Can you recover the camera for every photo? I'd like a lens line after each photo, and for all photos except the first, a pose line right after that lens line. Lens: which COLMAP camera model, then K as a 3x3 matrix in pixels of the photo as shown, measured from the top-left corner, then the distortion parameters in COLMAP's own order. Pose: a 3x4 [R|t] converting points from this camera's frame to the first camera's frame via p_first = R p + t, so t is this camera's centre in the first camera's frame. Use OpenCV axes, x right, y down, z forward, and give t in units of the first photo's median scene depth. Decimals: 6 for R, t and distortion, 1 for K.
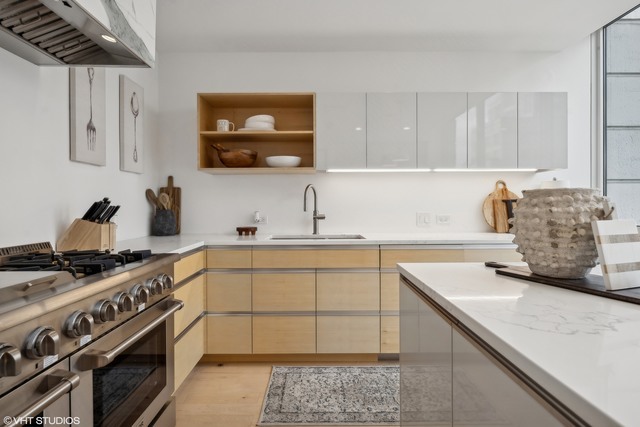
lens RADIAL K [[341.2, 0, 317.6], [0, 341.2, 206.5], [0, 0, 1]] dist [0.000214, 0.000251]
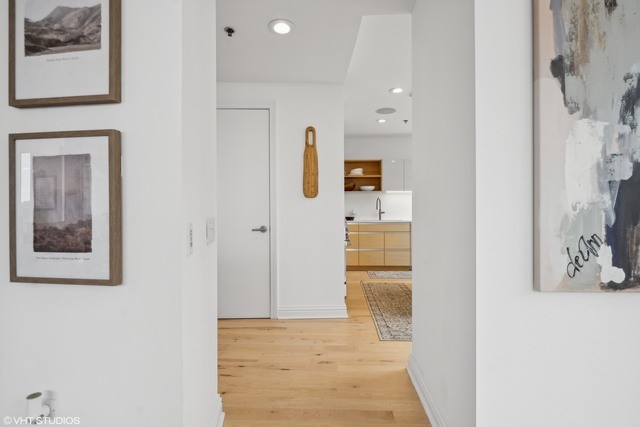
lens RADIAL K [[323.4, 0, 320.0], [0, 323.4, 213.5], [0, 0, 1]] dist [0.000149, -0.000005]
pose [[0.997955, -0.001922, -0.063895, -0.344318], [0.001837, 0.999997, -0.001399, 0.052360], [0.063898, 0.001279, 0.997956, -1.489231]]
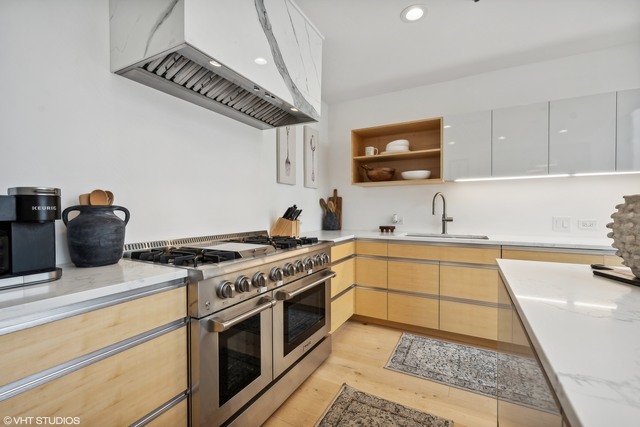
lens RADIAL K [[279.5, 0, 320.0], [0, 279.5, 213.5], [0, 0, 1]] dist [-0.000703, 0.008866]
pose [[0.879029, 0.009024, -0.476683, 0.102187], [-0.003771, 0.999921, 0.011974, -0.000510], [0.476754, -0.008728, 0.878994, -0.097072]]
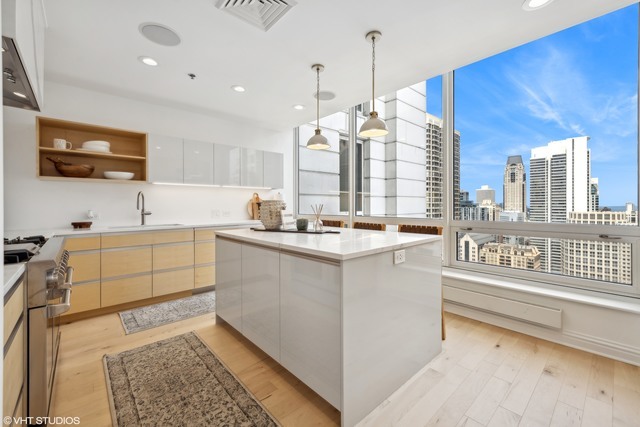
lens RADIAL K [[267.1, 0, 320.7], [0, 267.1, 206.1], [0, 0, 1]] dist [0.000679, 0.000101]
pose [[0.744499, -0.000876, 0.667623, -0.270036], [0.002078, 0.999997, -0.001006, 0.002041], [-0.667621, 0.002136, 0.744498, -0.505617]]
